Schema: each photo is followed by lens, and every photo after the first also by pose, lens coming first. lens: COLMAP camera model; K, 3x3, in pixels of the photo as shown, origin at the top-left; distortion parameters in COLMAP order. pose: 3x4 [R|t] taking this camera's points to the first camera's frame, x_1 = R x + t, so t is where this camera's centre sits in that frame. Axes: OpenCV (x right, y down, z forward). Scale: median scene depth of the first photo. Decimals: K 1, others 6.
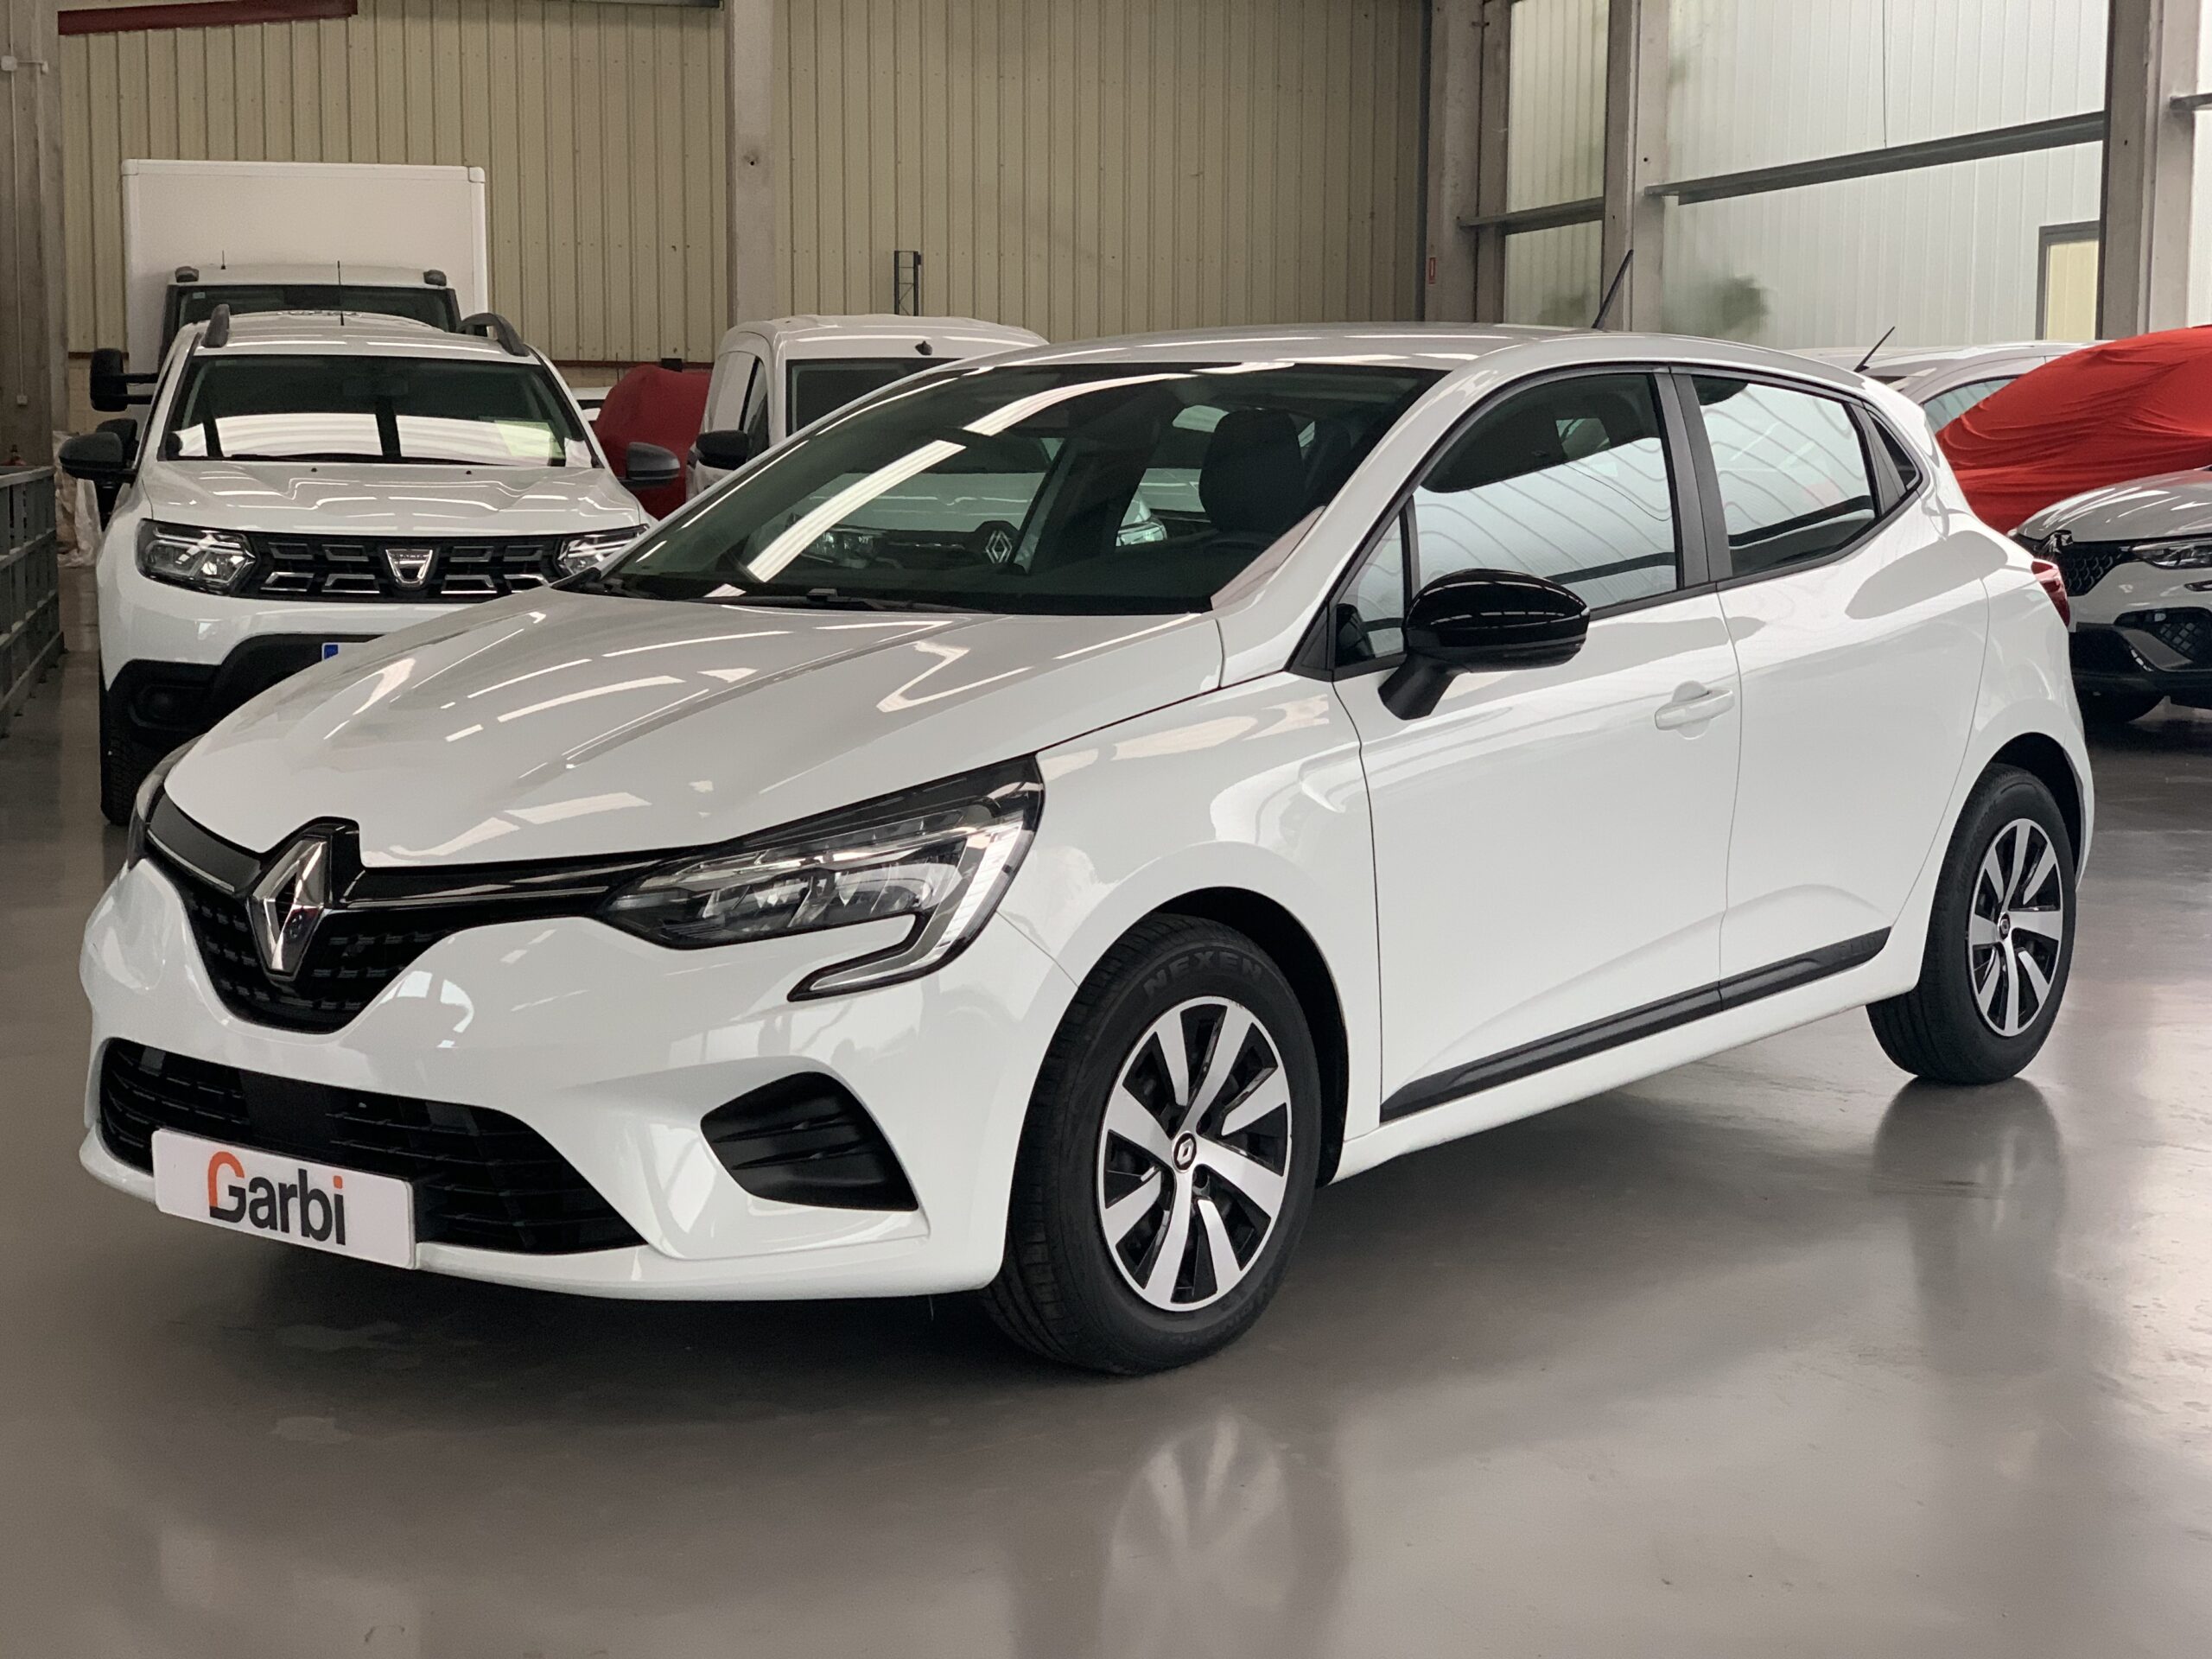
lens RADIAL K [[3399.9, 0, 1118.9], [0, 3399.9, 823.0], [0, 0, 1]] dist [0.043493, 0.000000]
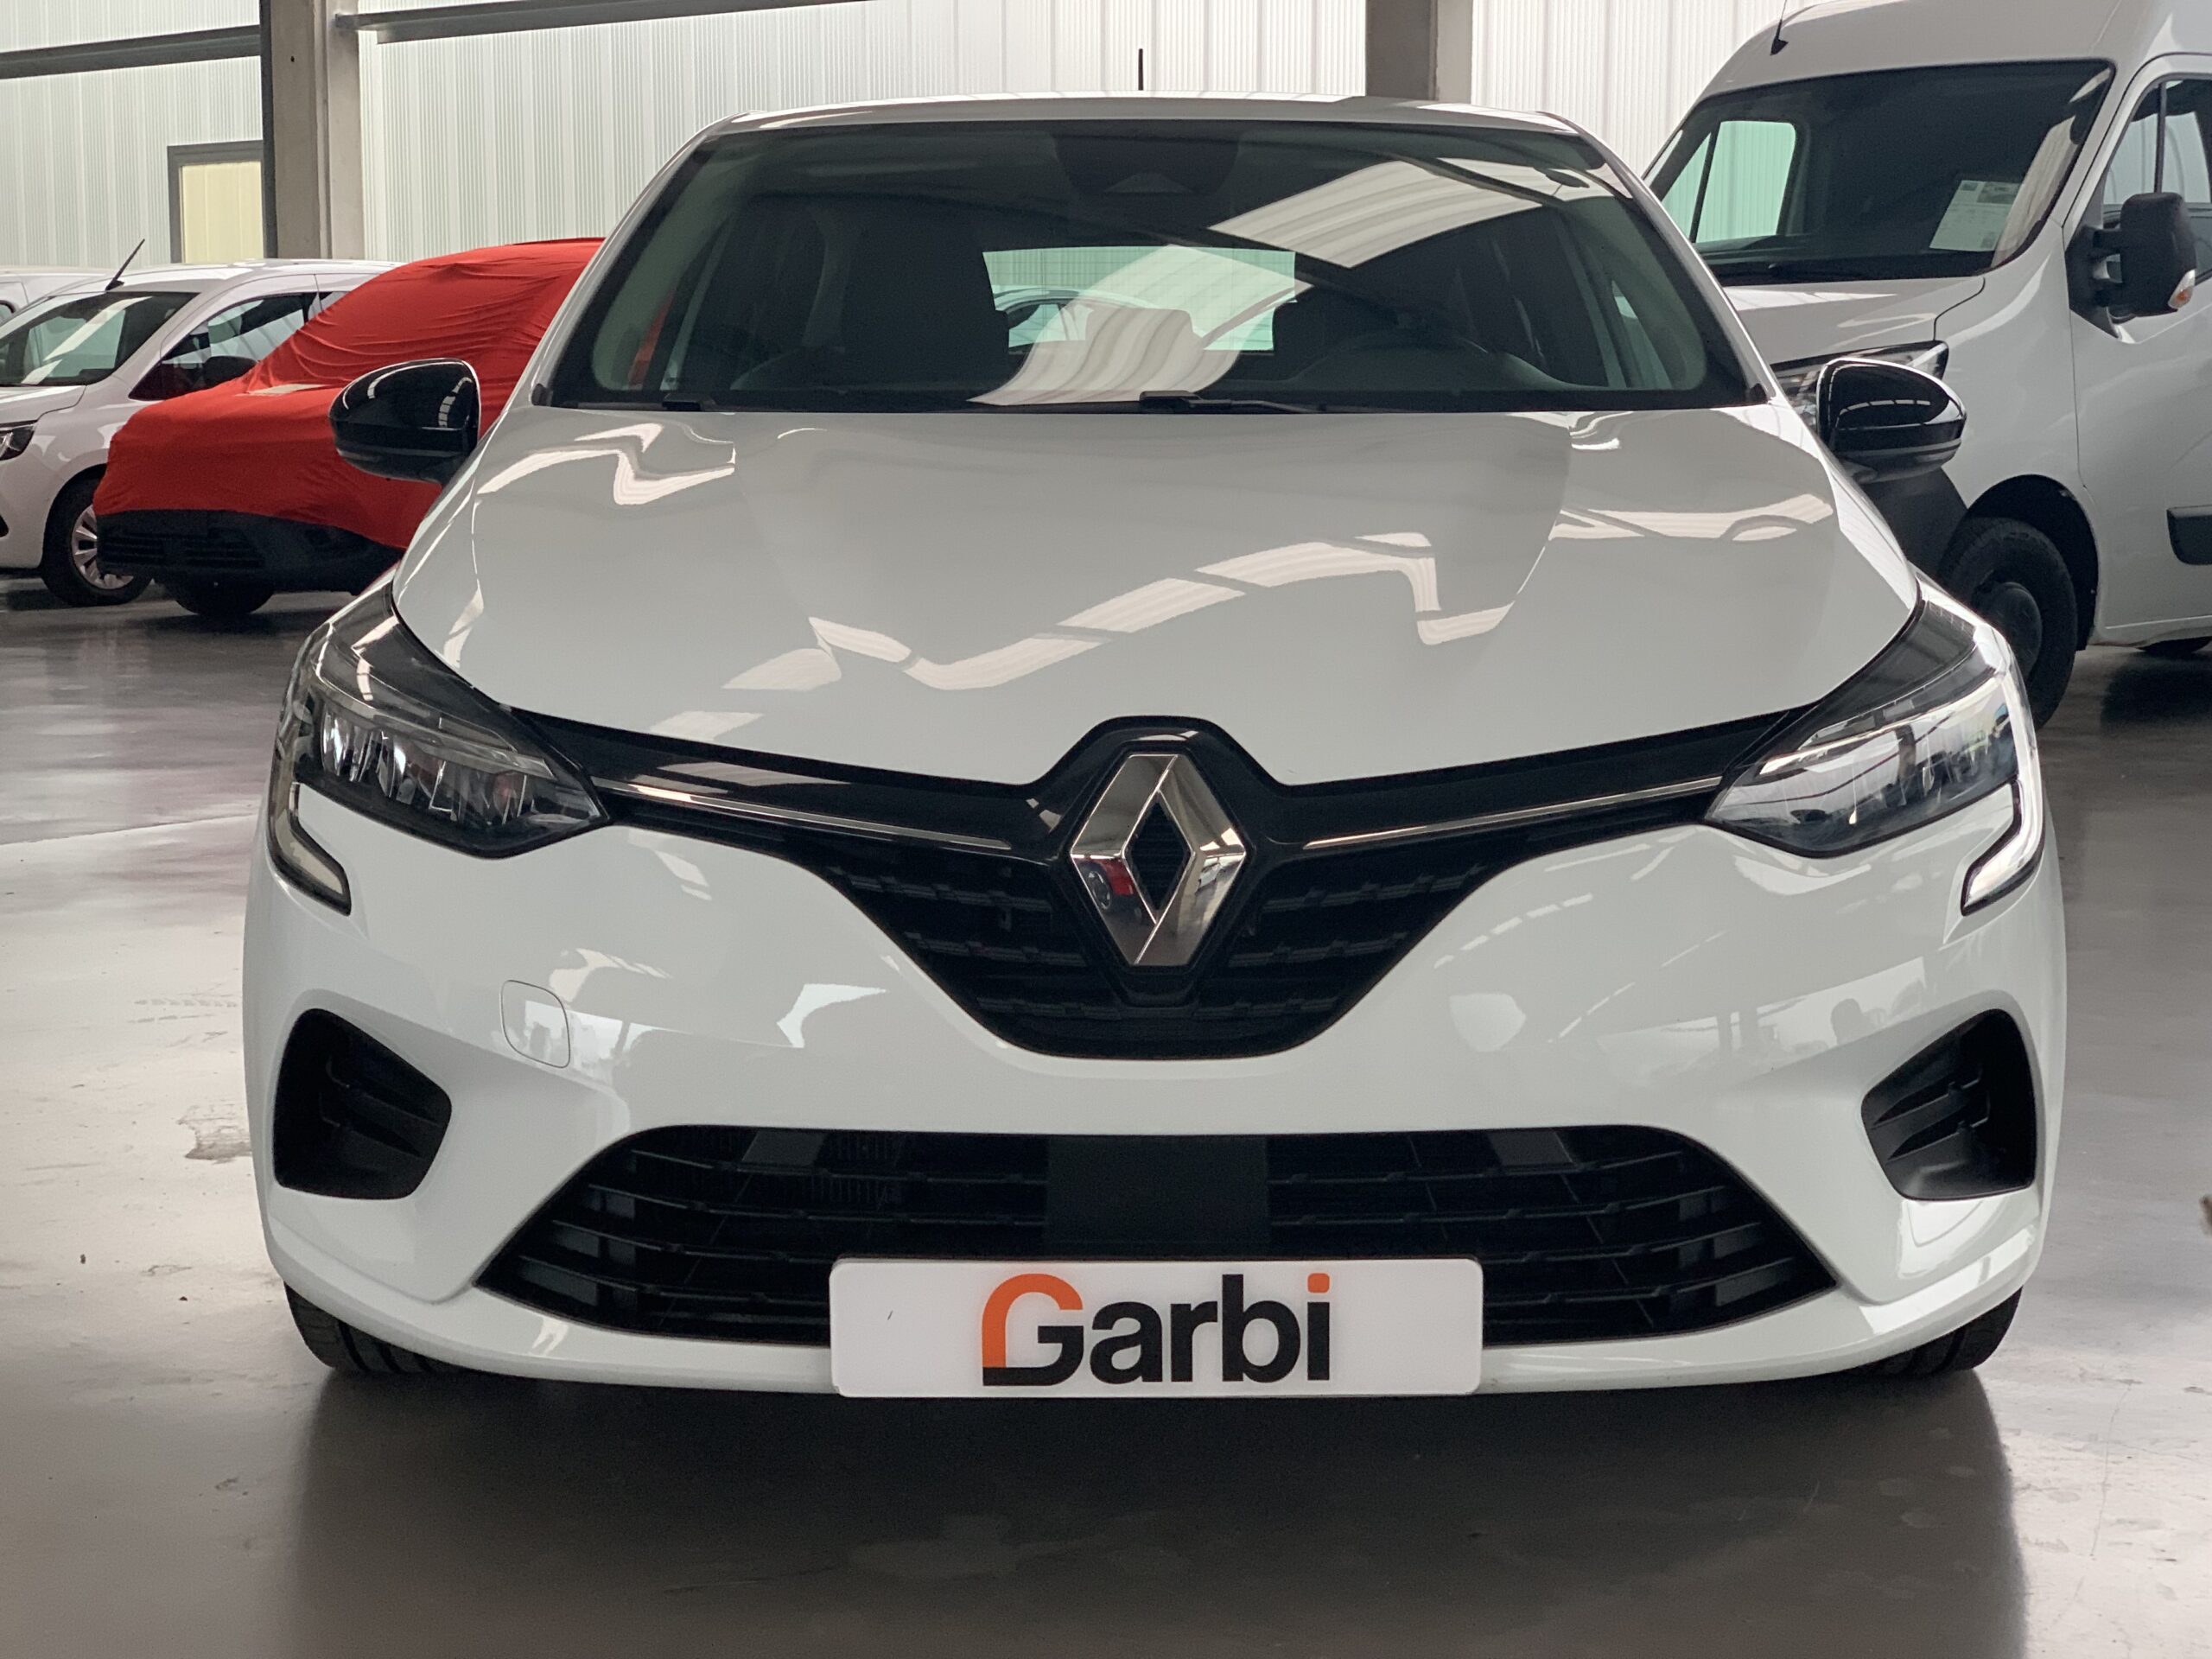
lens RADIAL K [[3399.9, 0, 1105.9], [0, 3399.9, 836.5], [0, 0, 1]] dist [0.043493, 0.000000]
pose [[0.779707, -0.083160, 0.620598, -0.632350], [0.076211, 0.996376, 0.037764, -0.004496], [-0.621489, 0.017852, 0.783219, 0.514021]]
